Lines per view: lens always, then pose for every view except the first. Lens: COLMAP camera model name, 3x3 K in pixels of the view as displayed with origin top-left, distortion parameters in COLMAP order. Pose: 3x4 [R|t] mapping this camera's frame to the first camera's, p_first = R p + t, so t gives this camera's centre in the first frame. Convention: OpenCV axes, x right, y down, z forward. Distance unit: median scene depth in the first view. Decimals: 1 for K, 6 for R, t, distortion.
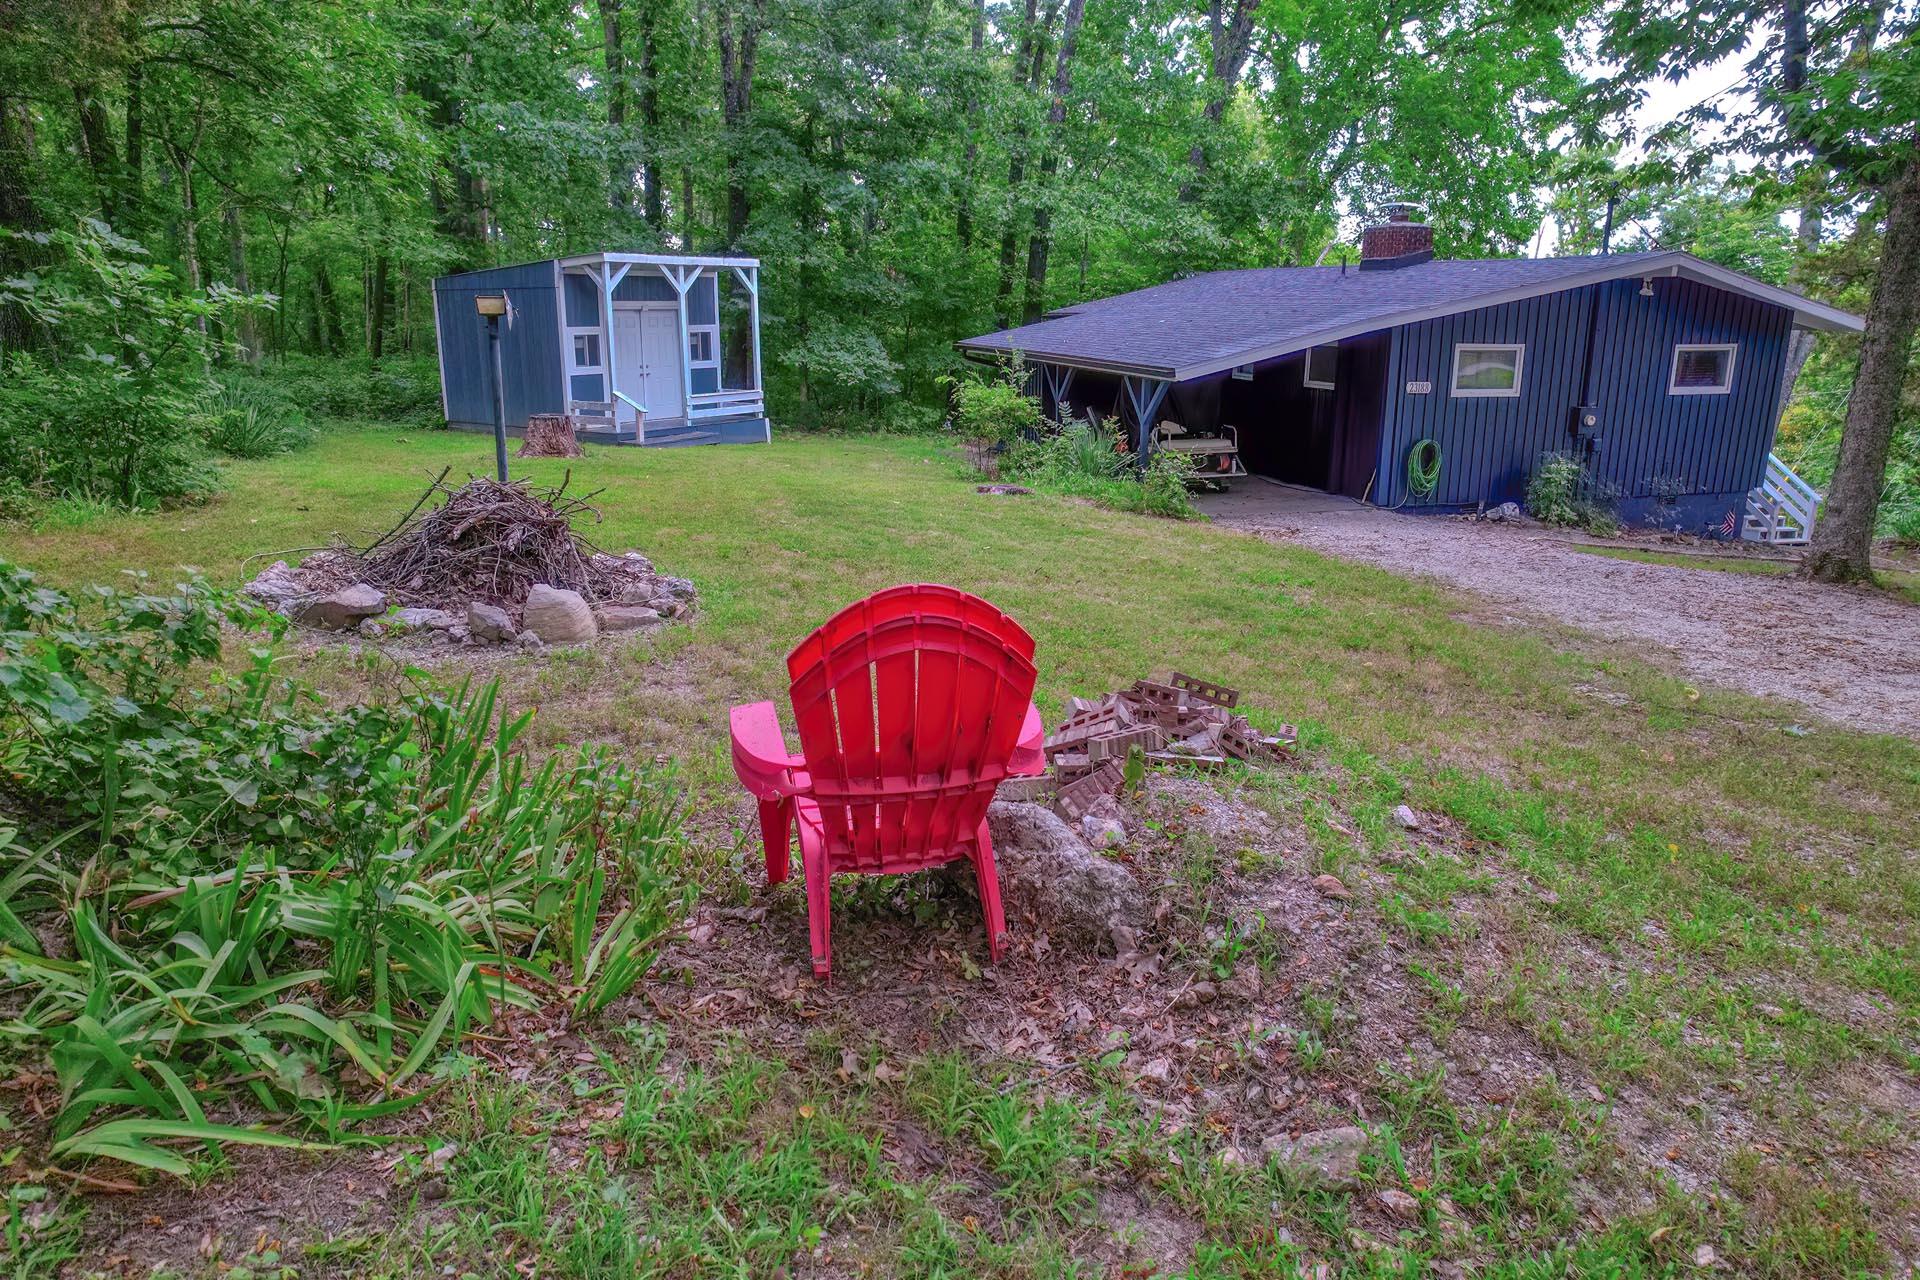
lens RADIAL K [[1226.0, 0, 971.5], [0, 1226.0, 643.2], [0, 0, 1]] dist [-0.055183, 0.014860]
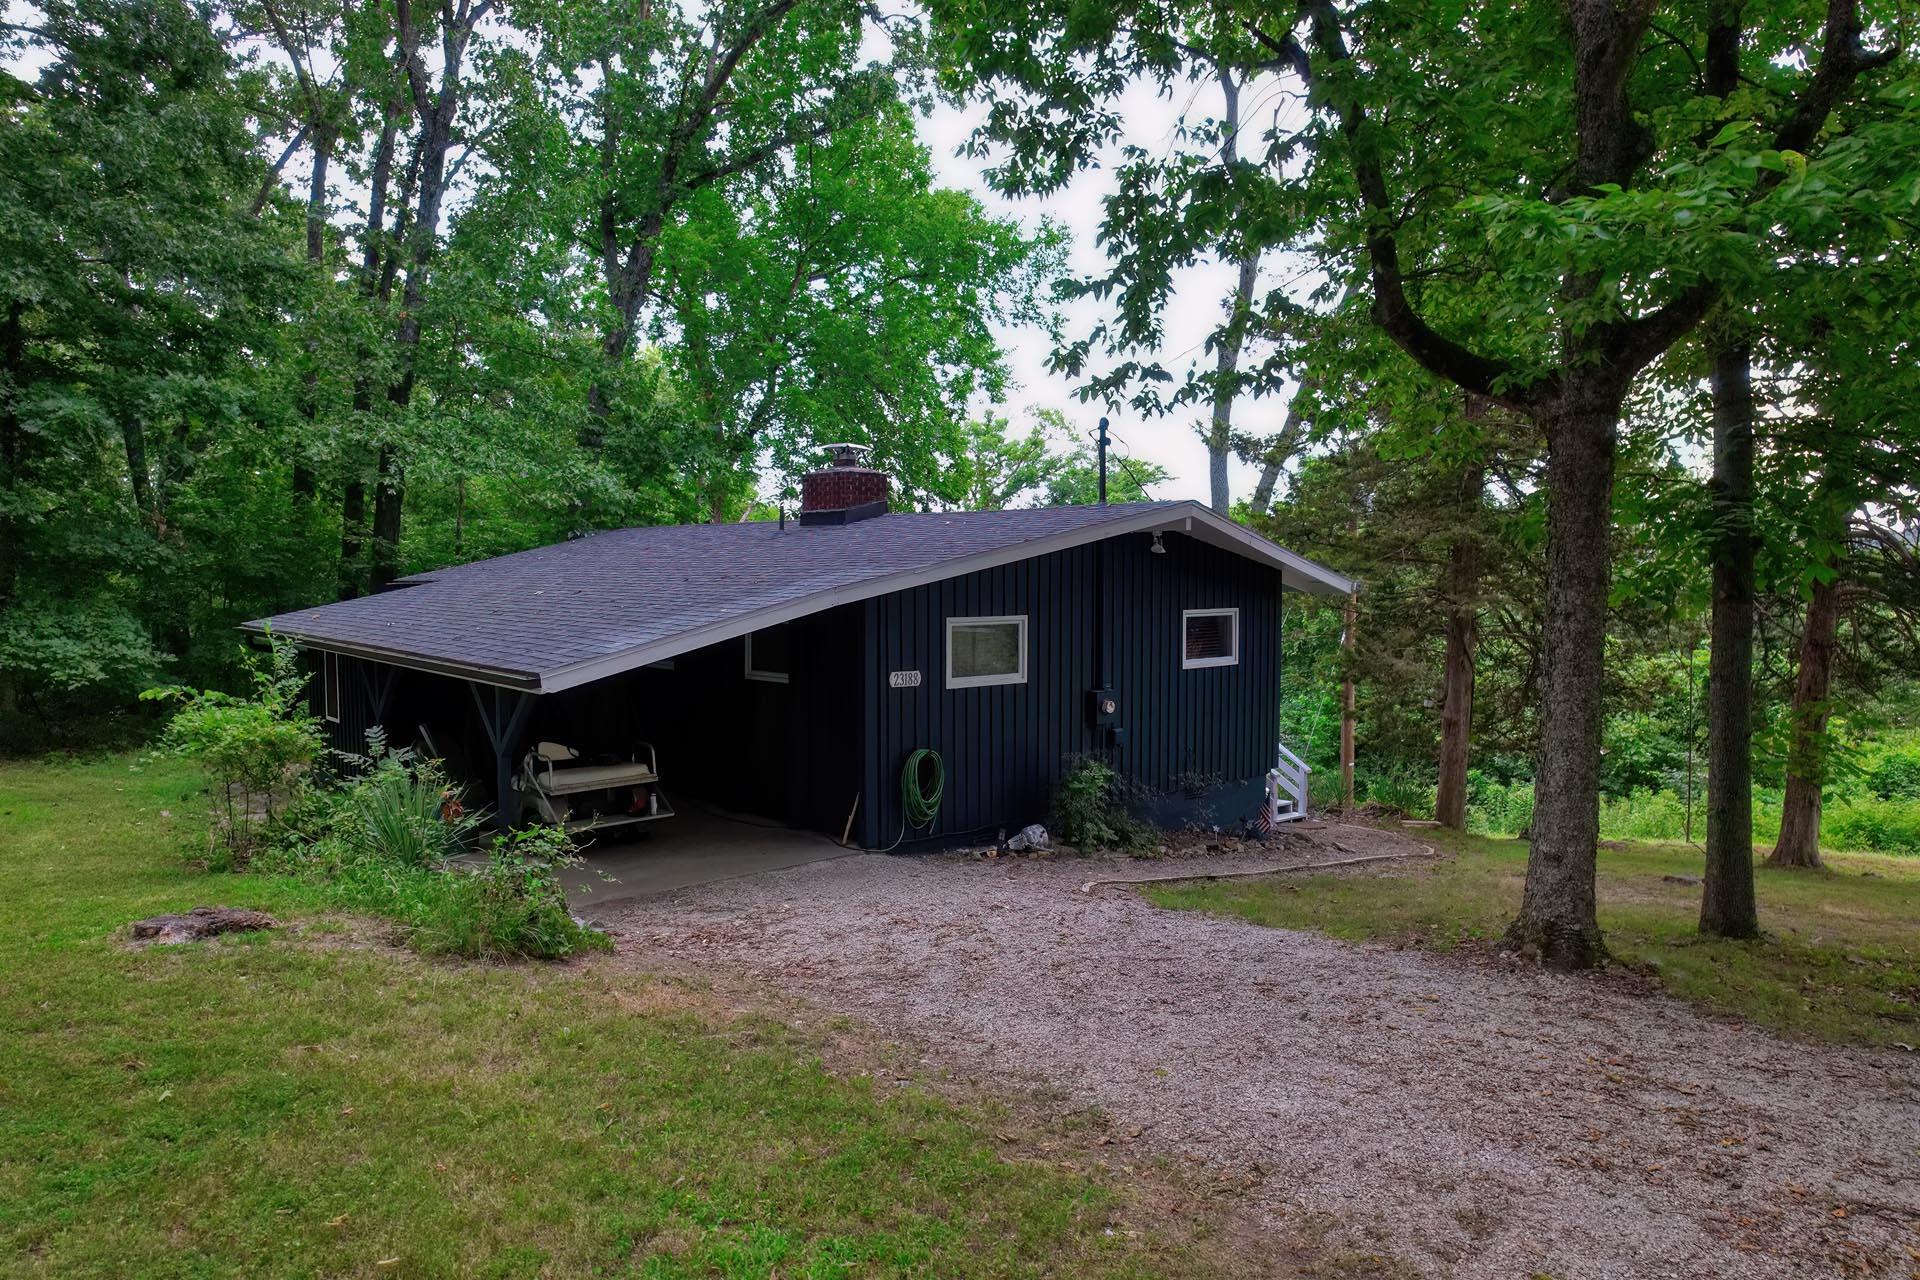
lens RADIAL K [[1226.0, 0, 970.2], [0, 1226.0, 629.6], [0, 0, 1]] dist [-0.055183, 0.014860]
pose [[0.897322, -0.021437, 0.440856, 0.057757], [0.117599, 0.974327, -0.191984, -0.066110], [-0.425422, 0.224115, 0.876806, 0.236661]]
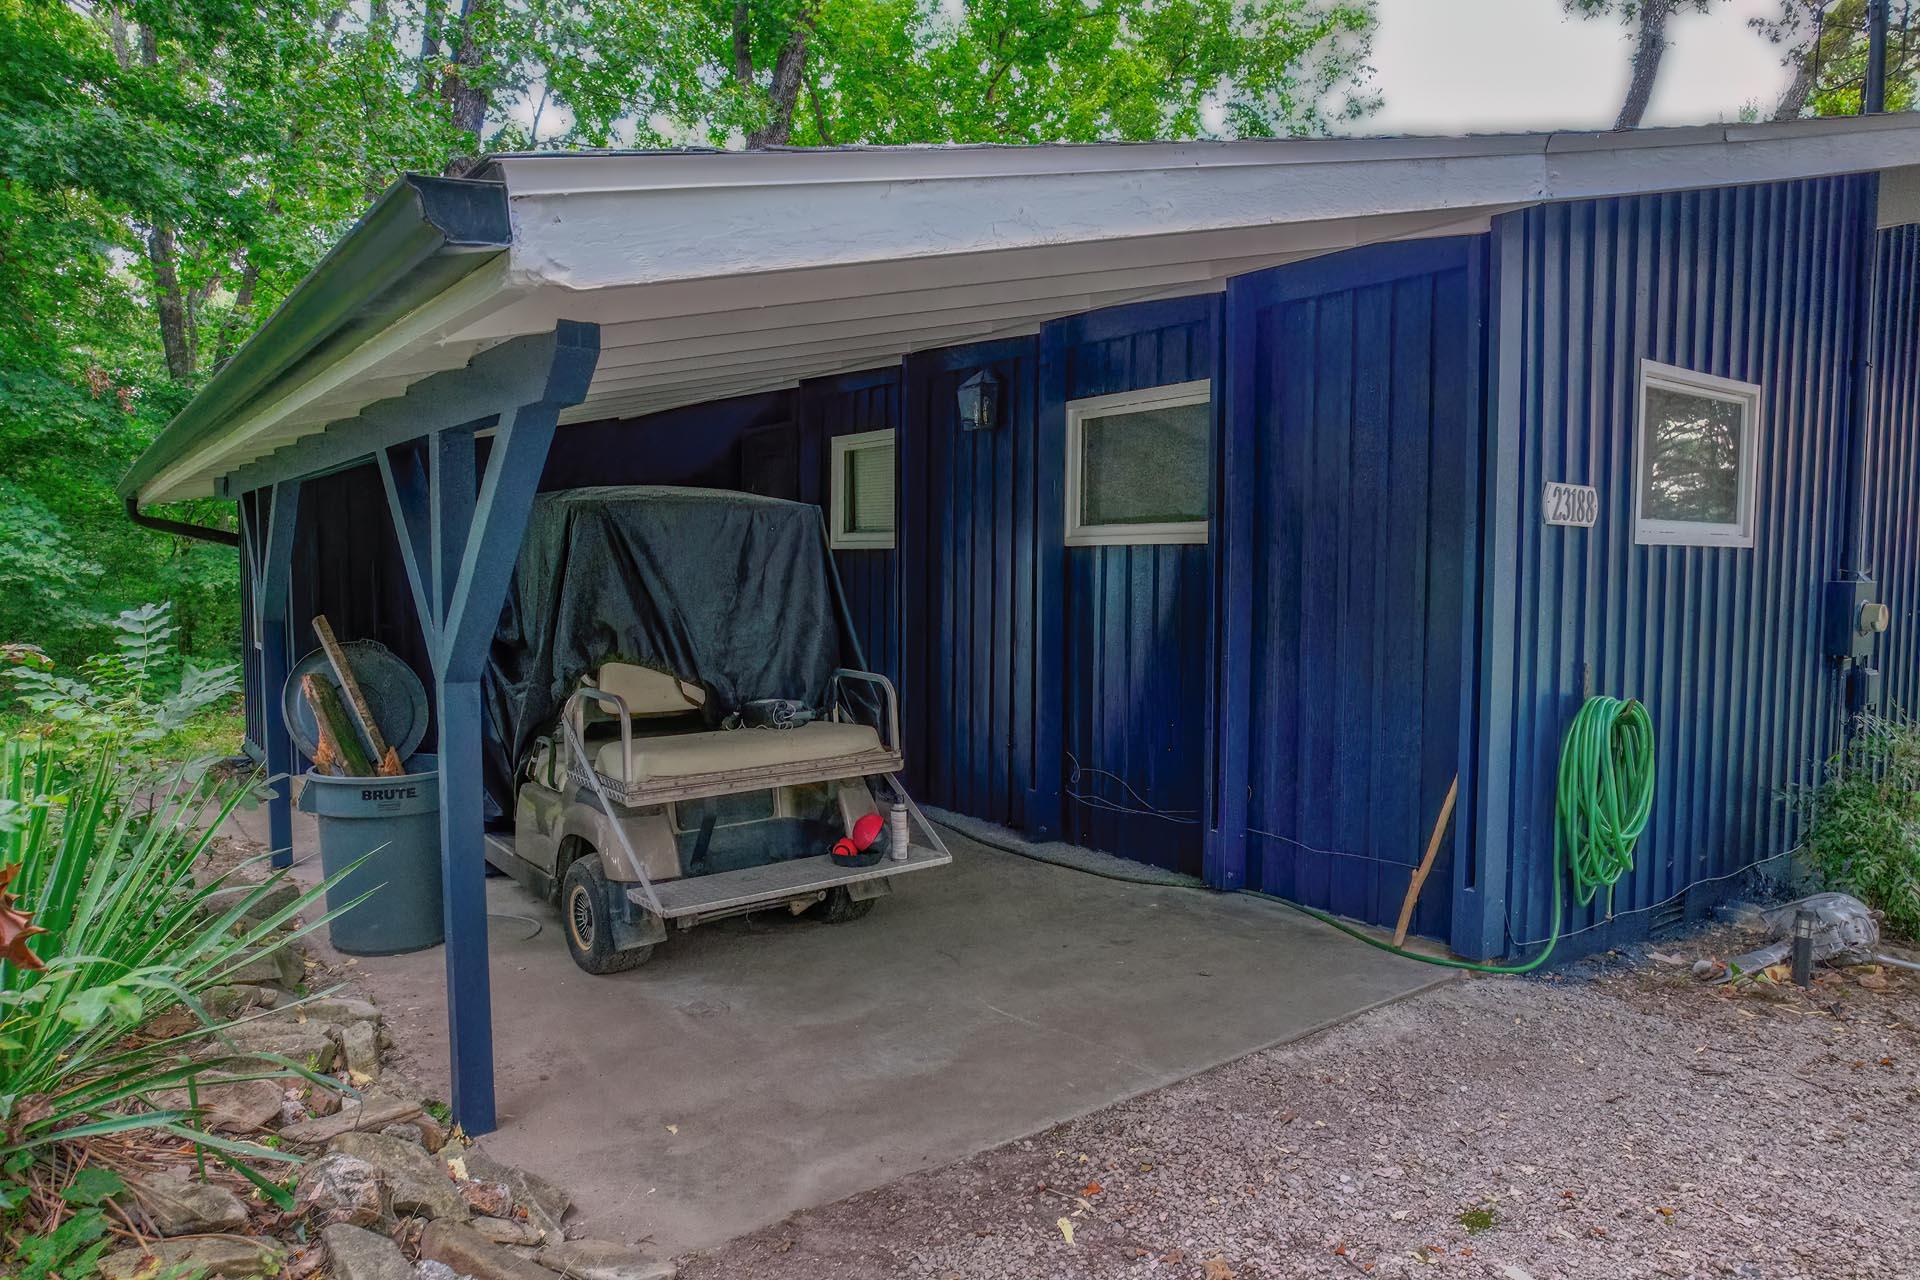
lens RADIAL K [[1226.0, 0, 962.6], [0, 1226.0, 649.2], [0, 0, 1]] dist [-0.055183, 0.014860]
pose [[0.936810, -0.023421, 0.349053, 0.104110], [0.091556, 0.979395, -0.180007, -0.100212], [-0.337645, 0.200590, 0.919652, 0.561748]]
